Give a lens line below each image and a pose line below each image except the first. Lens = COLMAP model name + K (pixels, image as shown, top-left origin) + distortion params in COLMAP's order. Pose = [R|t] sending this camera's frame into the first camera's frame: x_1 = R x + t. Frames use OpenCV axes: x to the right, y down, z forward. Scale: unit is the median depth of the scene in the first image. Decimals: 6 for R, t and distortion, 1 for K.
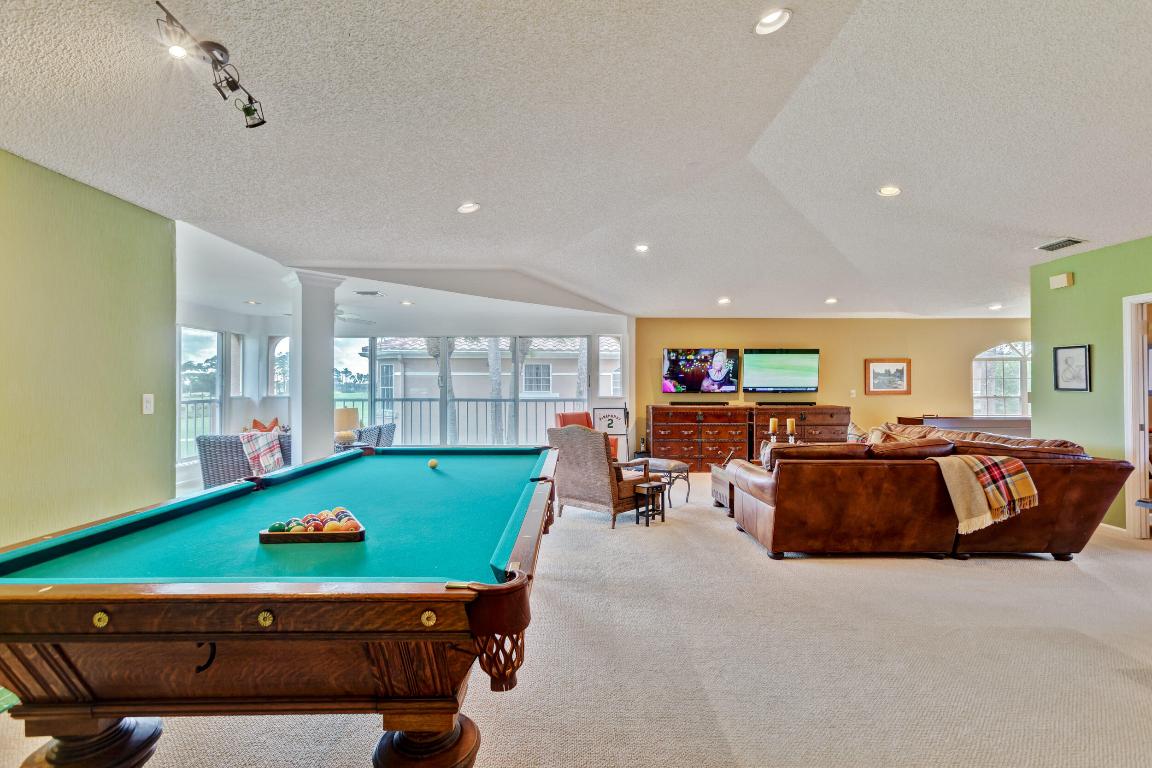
lens RADIAL K [[523.8, 0, 568.5], [0, 523.8, 391.6], [0, 0, 1]] dist [-0.000603, 0.009439]
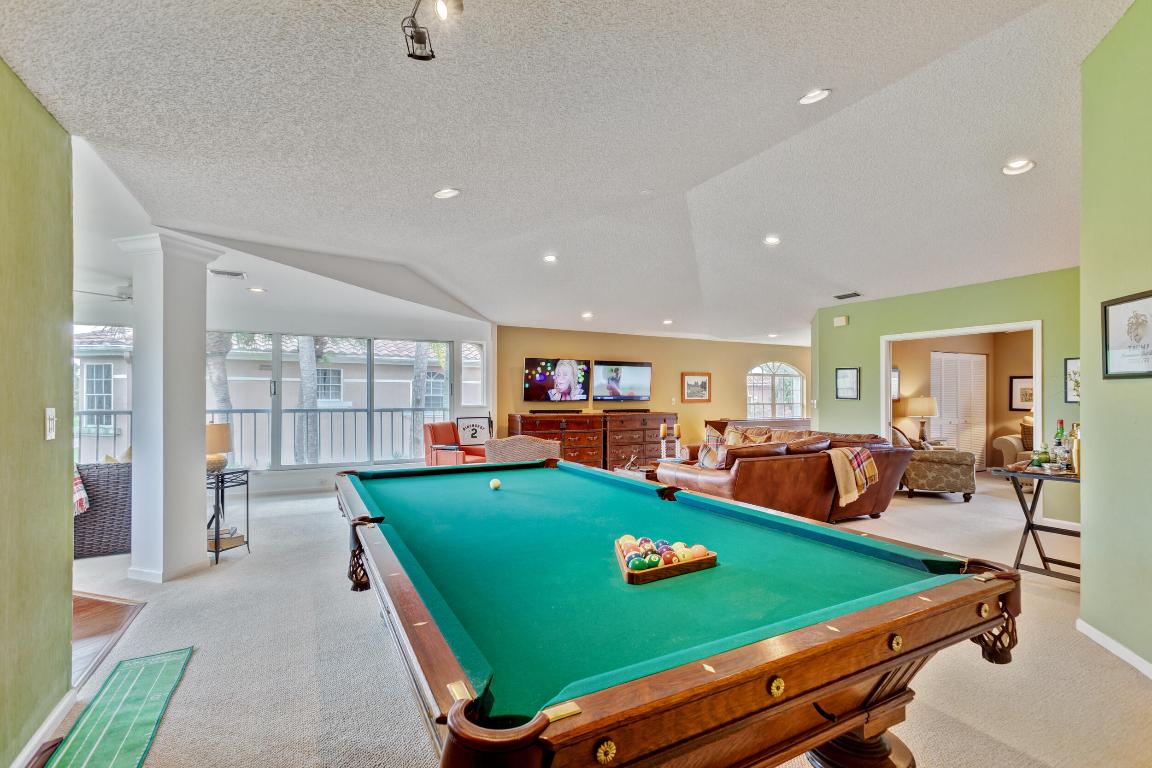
lens RADIAL K [[523.8, 0, 575.3], [0, 523.8, 399.0], [0, 0, 1]] dist [-0.000603, 0.009439]
pose [[0.884135, -0.000662, 0.467231, -0.246070], [0.001195, 0.999999, -0.000845, -0.001557], [-0.467230, 0.001305, 0.884135, 0.069998]]
